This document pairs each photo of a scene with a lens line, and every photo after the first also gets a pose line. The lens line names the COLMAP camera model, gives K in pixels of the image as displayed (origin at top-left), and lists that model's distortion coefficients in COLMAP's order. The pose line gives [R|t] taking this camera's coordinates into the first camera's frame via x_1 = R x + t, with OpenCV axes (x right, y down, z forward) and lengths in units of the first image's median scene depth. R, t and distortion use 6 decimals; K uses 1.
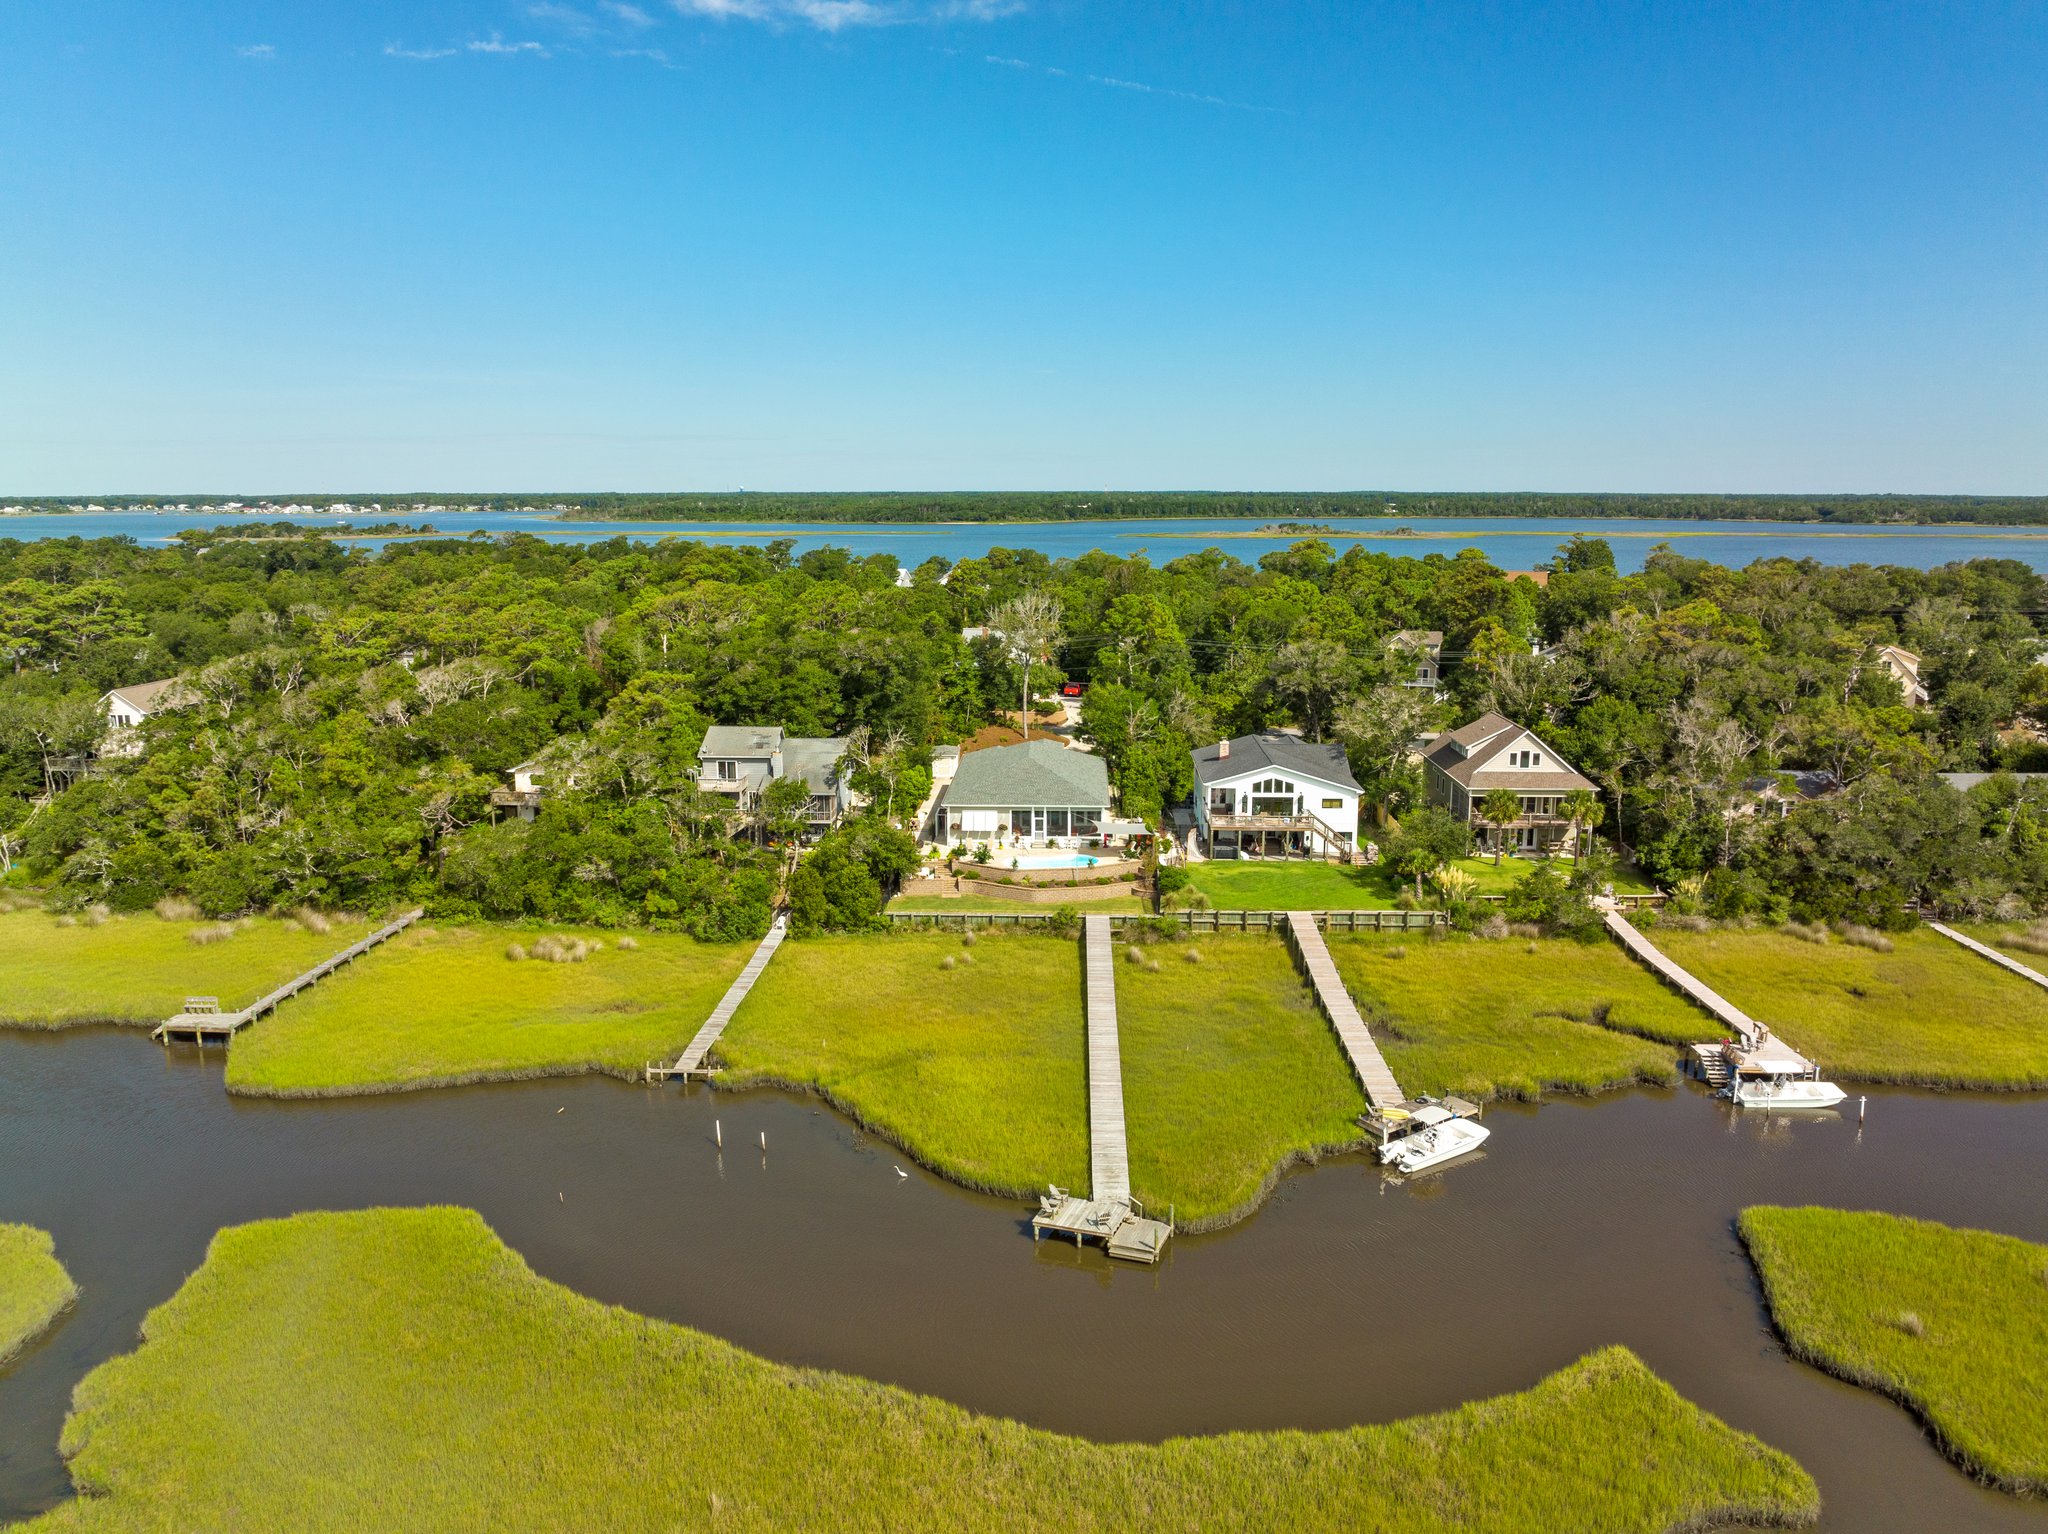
lens RADIAL K [[1441.8, 0, 1024.0], [0, 1441.8, 767.0], [0, 0, 1]] dist [-0.004672, -0.003286]
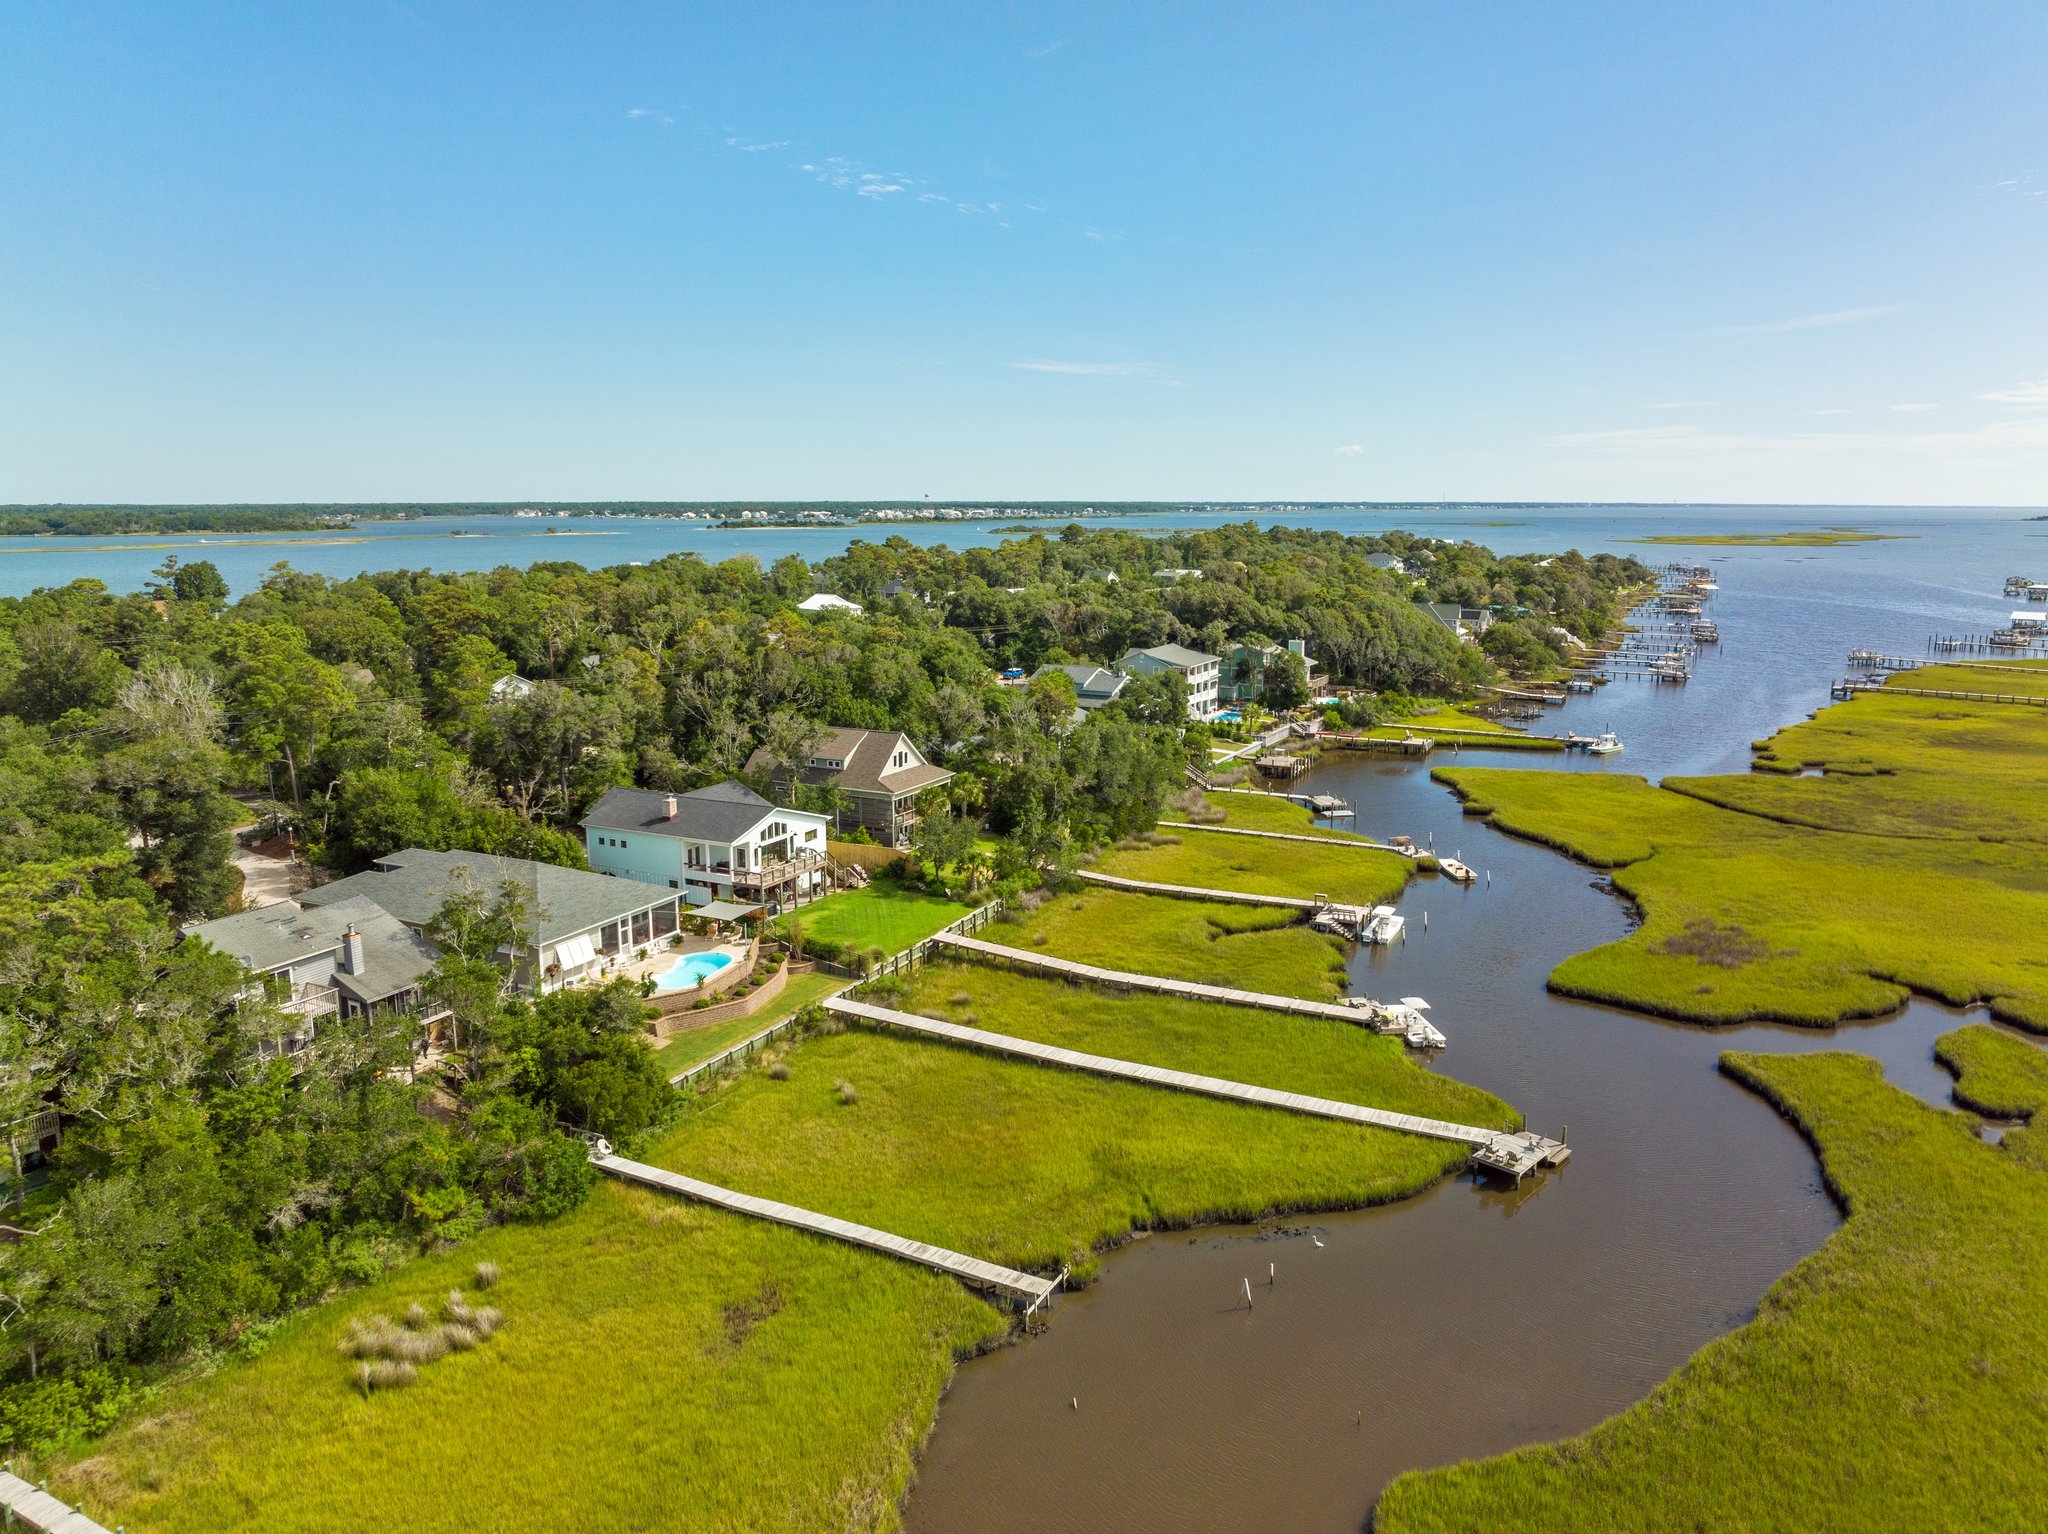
lens RADIAL K [[1438.2, 0, 1024.0], [0, 1438.2, 767.0], [0, 0, 1]] dist [-0.025352, -0.004972]
pose [[0.419436, -0.166849, 0.892320, -0.601047], [0.170362, 0.979967, 0.103159, -0.098310], [-0.891656, 0.108749, 0.439458, 0.442234]]
